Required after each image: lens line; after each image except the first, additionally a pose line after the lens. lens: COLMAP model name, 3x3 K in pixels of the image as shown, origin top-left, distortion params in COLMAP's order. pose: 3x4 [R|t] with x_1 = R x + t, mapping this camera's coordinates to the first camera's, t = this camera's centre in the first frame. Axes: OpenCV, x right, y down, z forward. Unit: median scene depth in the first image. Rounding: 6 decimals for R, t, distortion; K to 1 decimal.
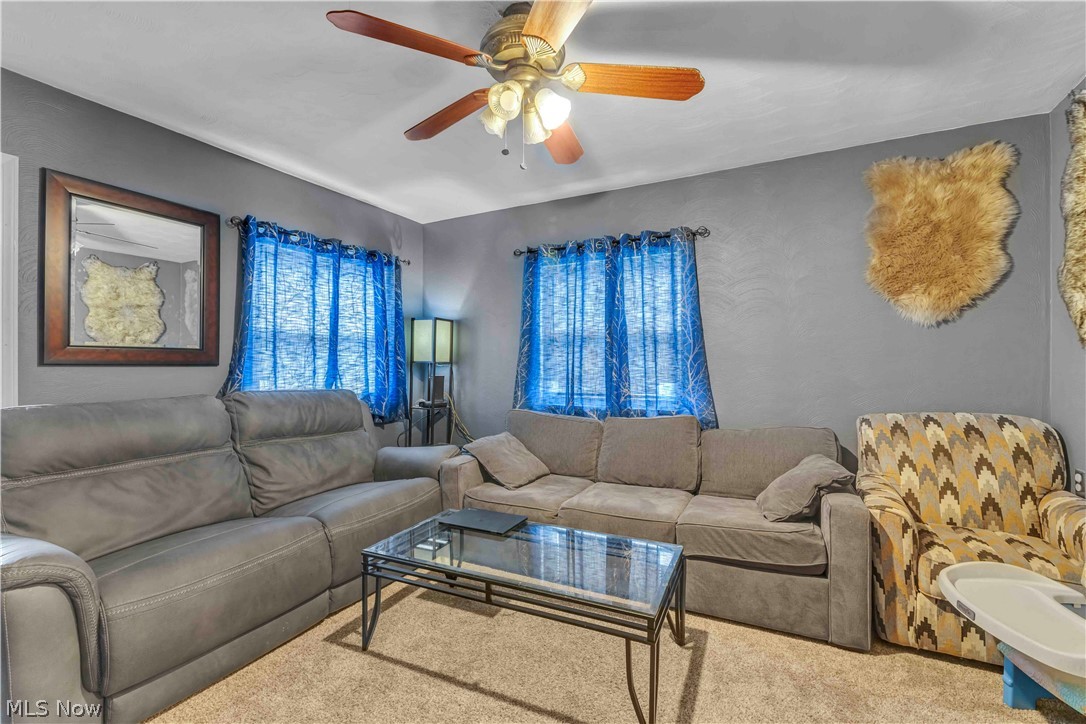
lens RADIAL K [[474.6, 0, 548.9], [0, 474.6, 363.1], [0, 0, 1]] dist [0.010713, -0.002181]
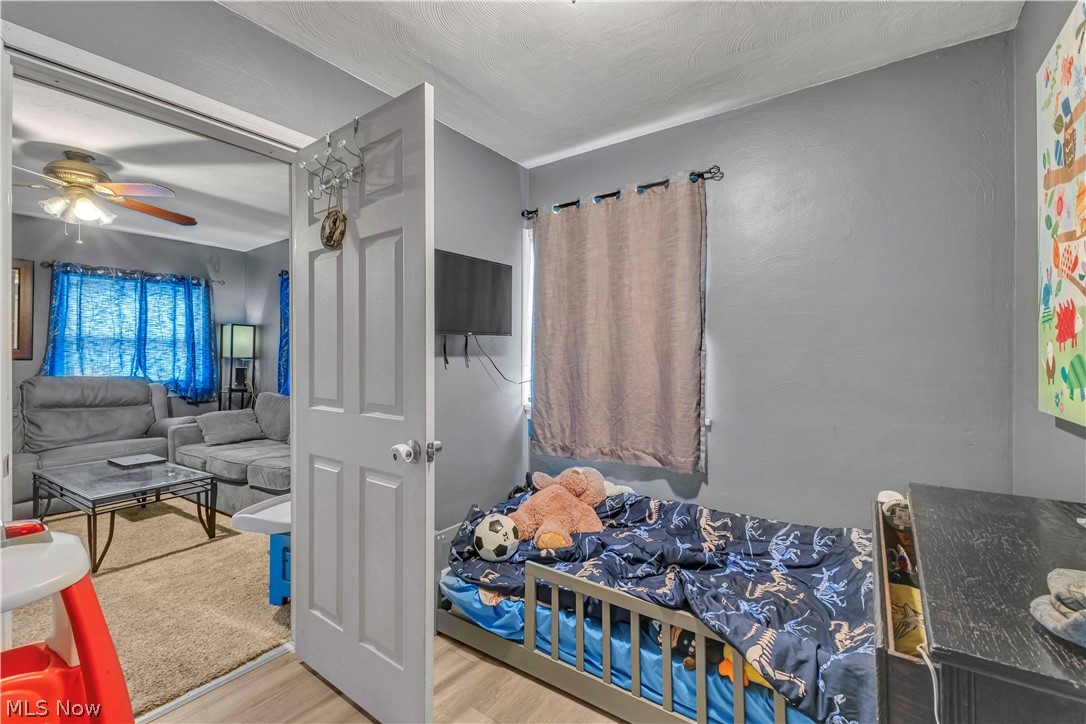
lens RADIAL K [[474.6, 0, 543.8], [0, 474.6, 356.4], [0, 0, 1]] dist [0.010713, -0.002181]
pose [[0.989976, -0.001108, -0.141232, 0.945472], [0.000396, 0.999987, -0.005071, 0.002602], [0.141236, 0.004964, 0.989964, -0.233025]]
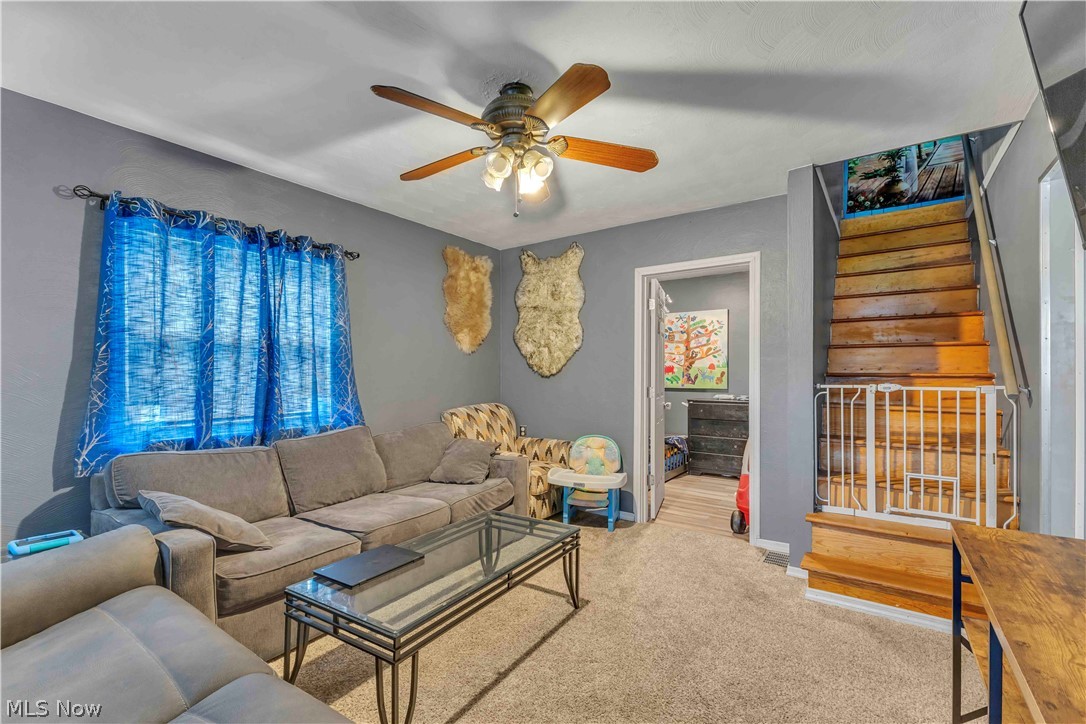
lens RADIAL K [[474.6, 0, 551.8], [0, 474.6, 370.1], [0, 0, 1]] dist [0.010713, -0.002181]
pose [[0.129507, 0.007885, 0.991547, -0.646344], [0.006172, 0.999943, -0.008757, -0.003445], [-0.991559, 0.007254, 0.129451, 0.391125]]
